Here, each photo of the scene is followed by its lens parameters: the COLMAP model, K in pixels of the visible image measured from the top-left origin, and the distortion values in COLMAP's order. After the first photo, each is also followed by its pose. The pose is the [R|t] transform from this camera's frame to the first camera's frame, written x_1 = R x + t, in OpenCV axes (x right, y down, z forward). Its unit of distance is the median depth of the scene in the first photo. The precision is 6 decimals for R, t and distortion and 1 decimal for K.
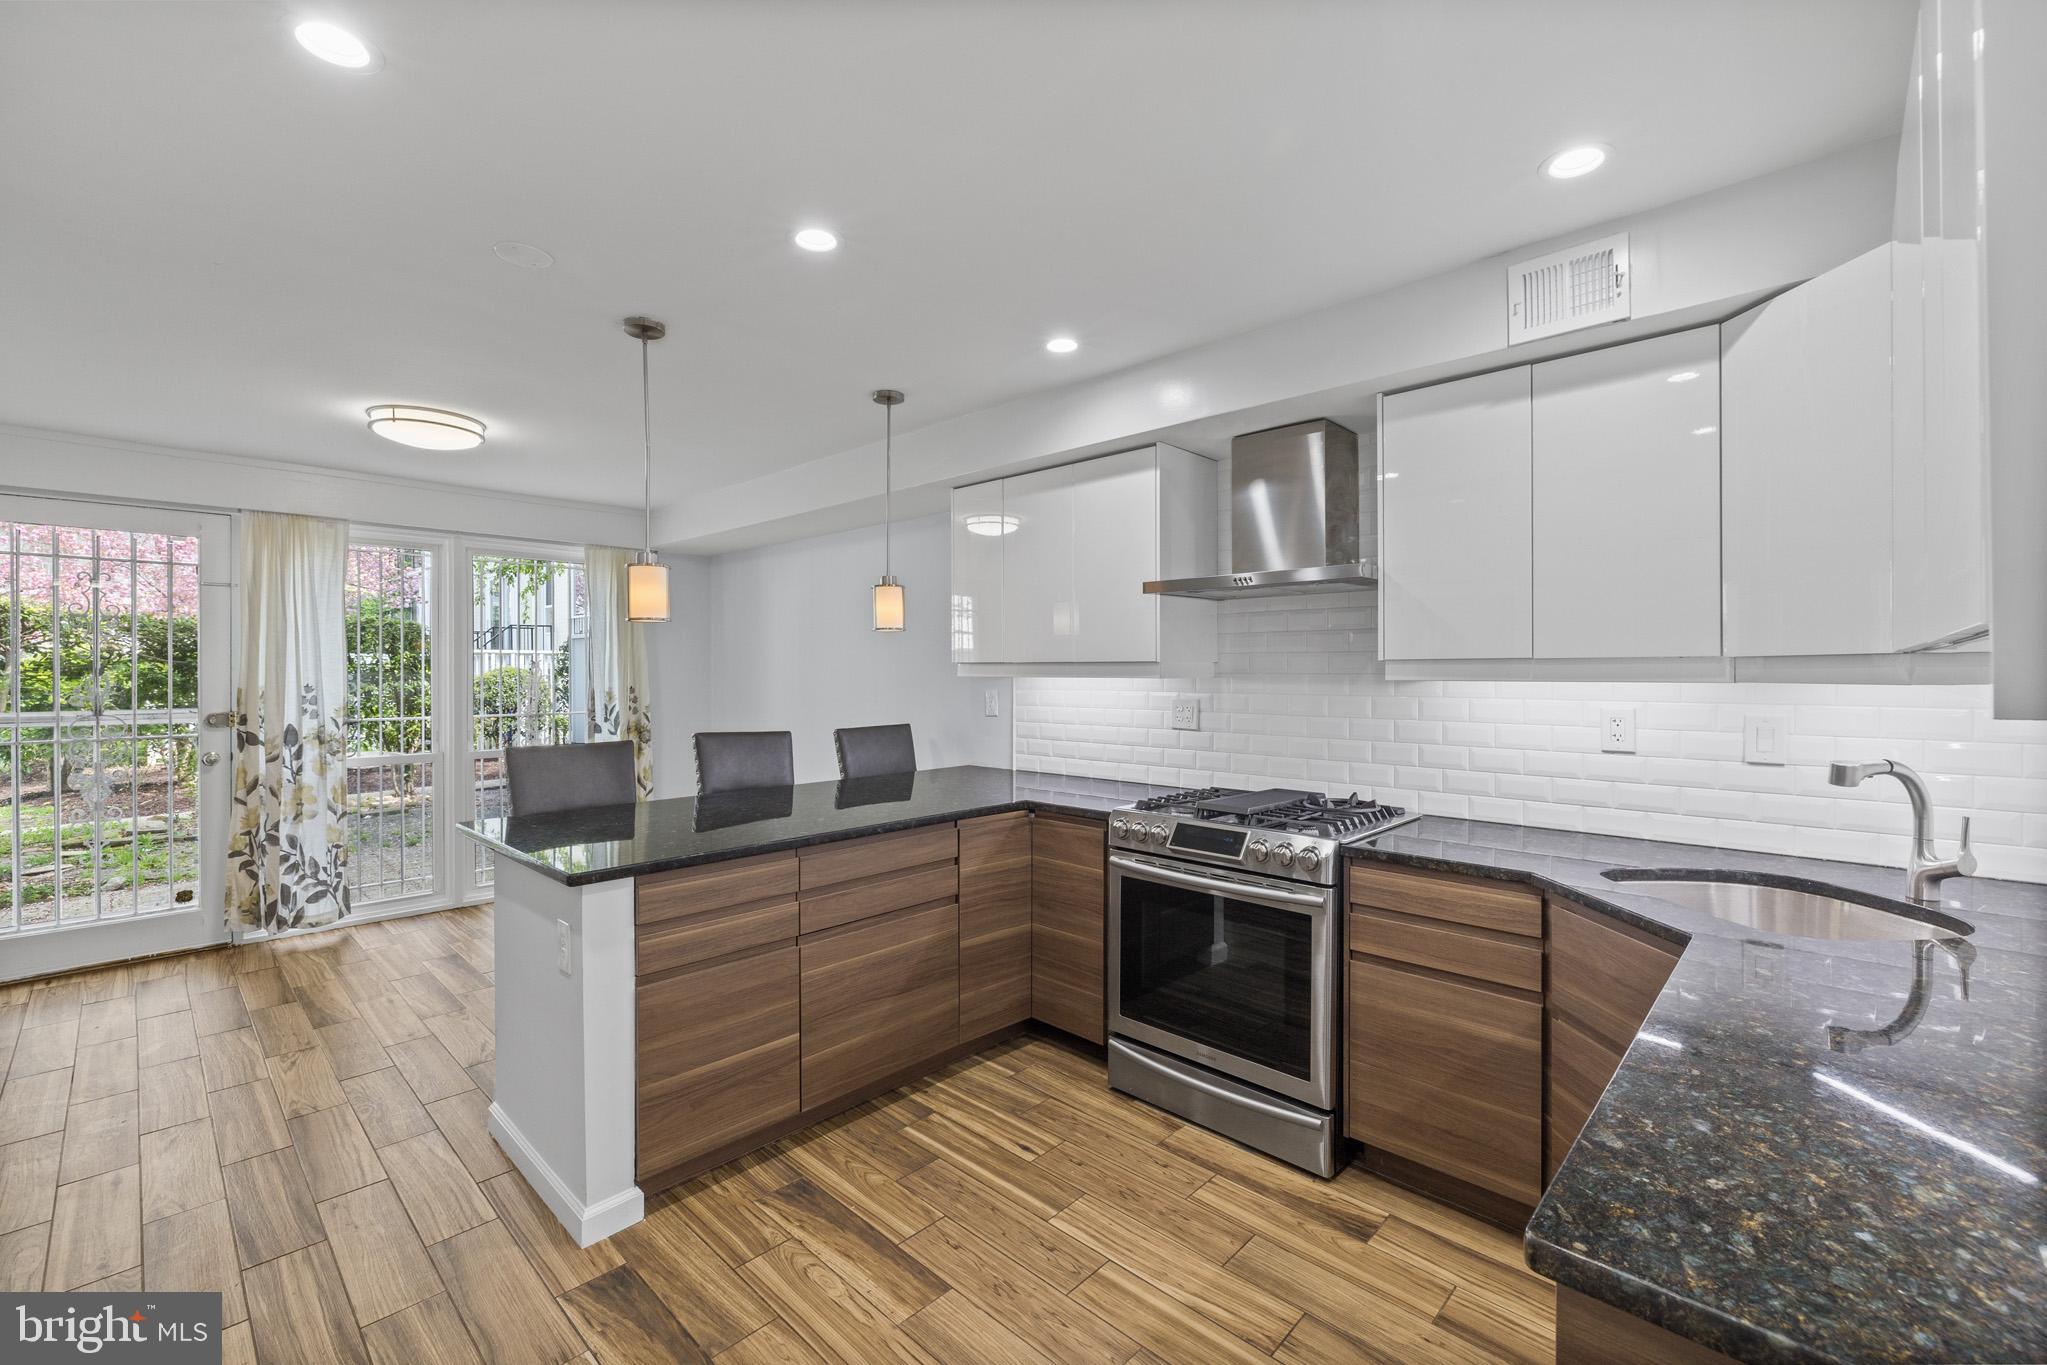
lens RADIAL K [[855.3, 0, 1028.6], [0, 855.3, 678.7], [0, 0, 1]] dist [0.000457, 0.000268]
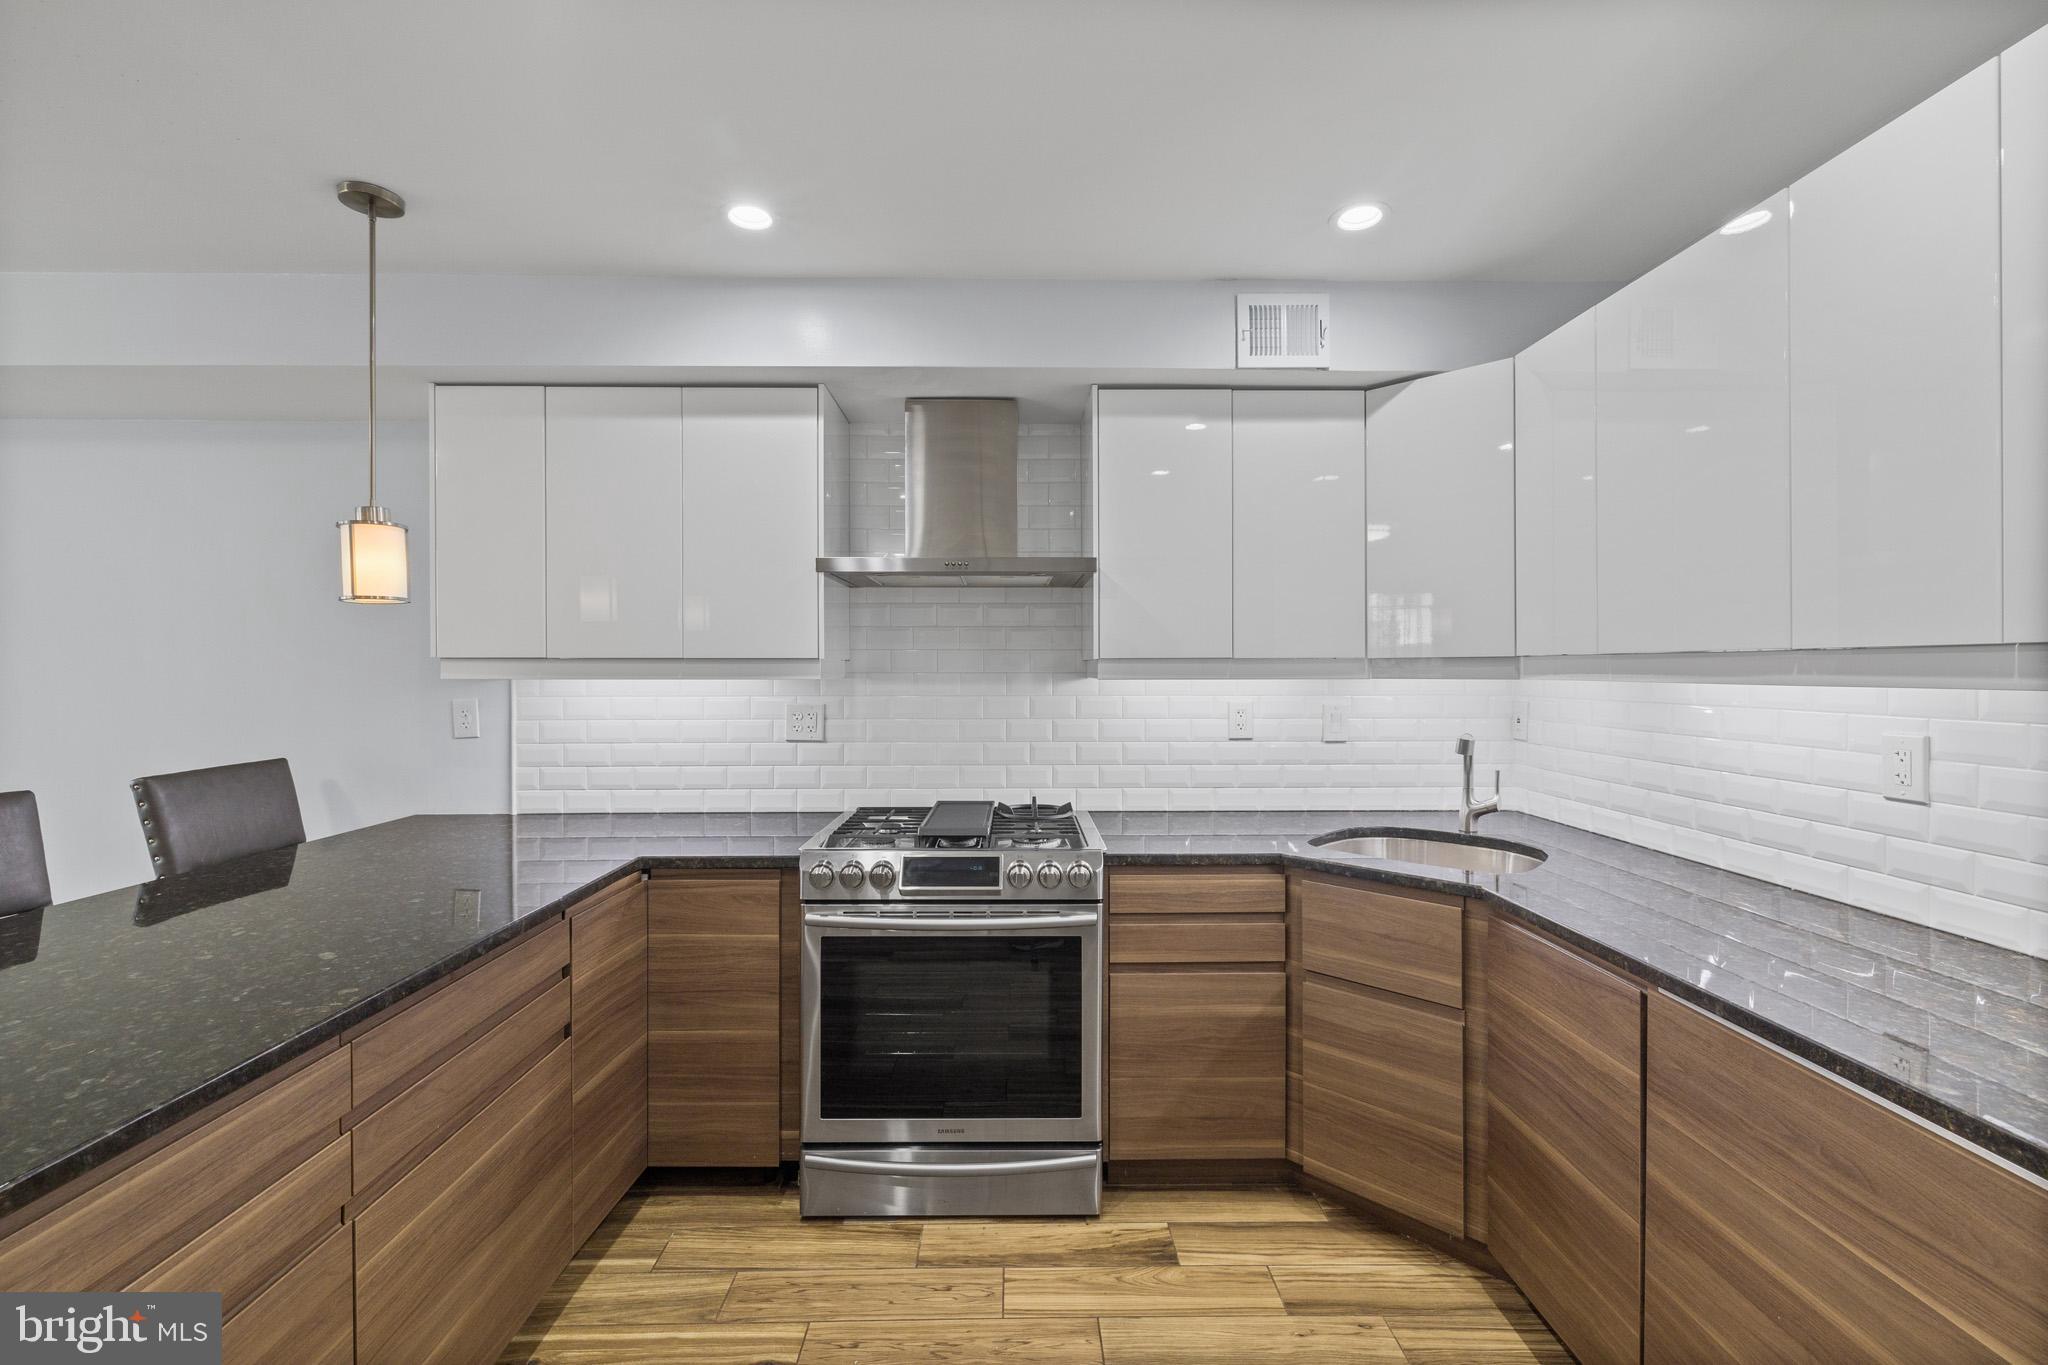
lens RADIAL K [[853.1, 0, 1022.8], [0, 853.1, 676.6], [0, 0, 1]] dist [-0.001621, -0.000068]
pose [[0.715536, -0.006940, 0.698542, -0.323415], [0.007919, 0.999967, 0.001824, -0.003635], [-0.698531, 0.004227, 0.715567, 0.356195]]
